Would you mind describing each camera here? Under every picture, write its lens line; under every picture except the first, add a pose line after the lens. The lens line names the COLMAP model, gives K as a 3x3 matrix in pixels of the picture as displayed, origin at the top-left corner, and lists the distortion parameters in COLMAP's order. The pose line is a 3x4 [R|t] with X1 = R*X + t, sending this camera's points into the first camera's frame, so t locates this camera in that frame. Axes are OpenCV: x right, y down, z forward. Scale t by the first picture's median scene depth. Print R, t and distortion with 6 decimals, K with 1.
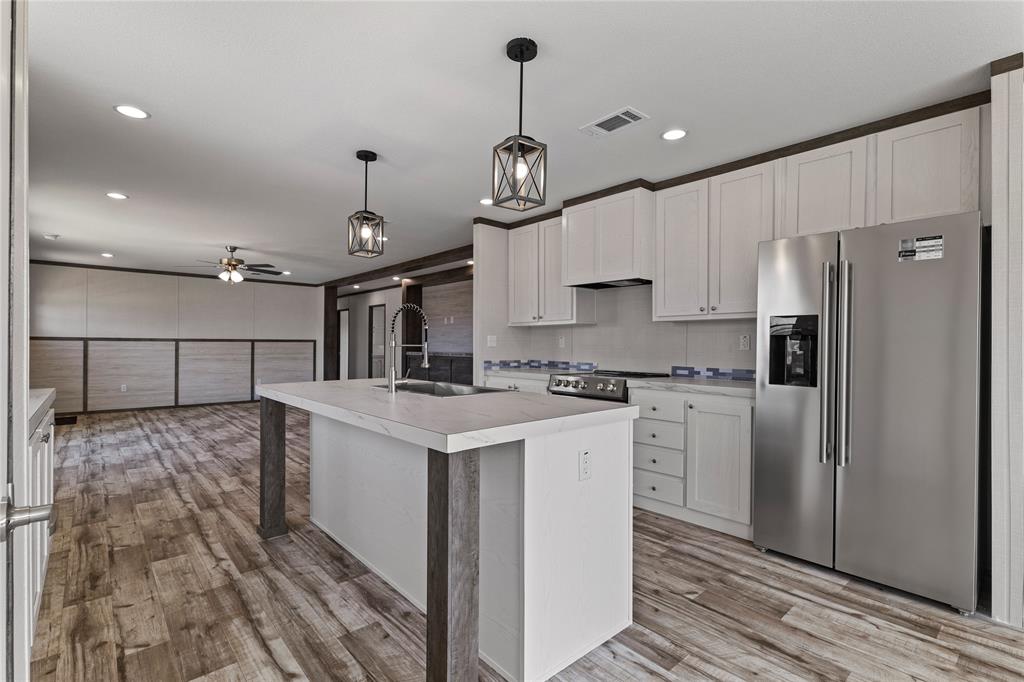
lens RADIAL K [[477.1, 0, 514.1], [0, 477.1, 343.7], [0, 0, 1]] dist [0.003279, -0.000230]
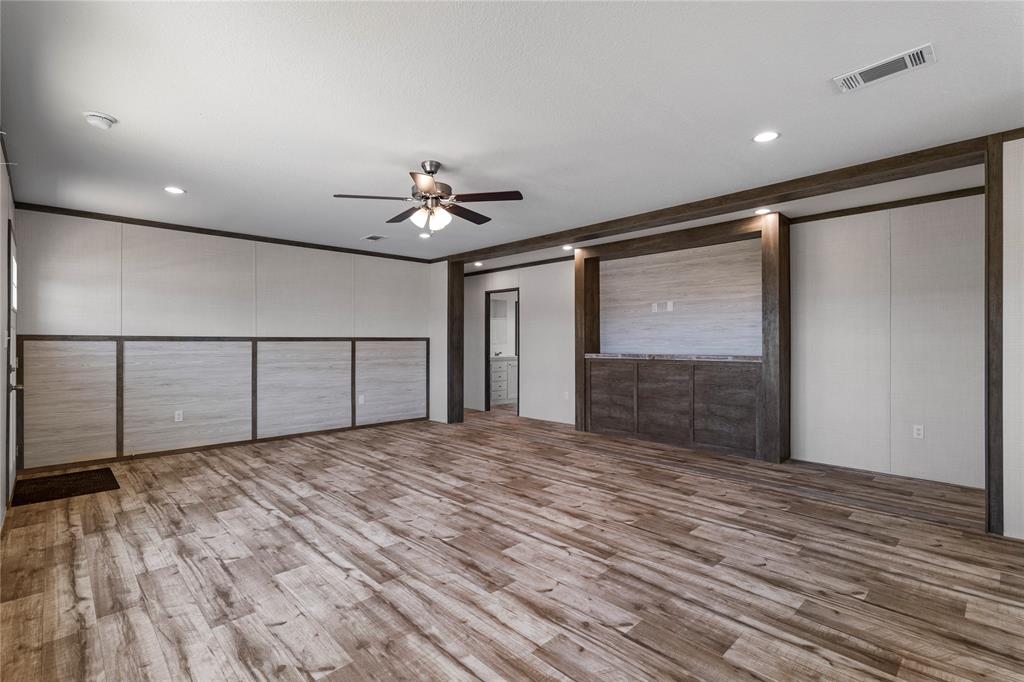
lens RADIAL K [[477.1, 0, 514.7], [0, 477.1, 342.1], [0, 0, 1]] dist [0.003279, -0.000230]
pose [[0.999043, -0.008317, 0.042944, -0.378124], [0.008287, 0.999965, 0.000875, -0.001220], [-0.042950, -0.000518, 0.999077, 0.332891]]
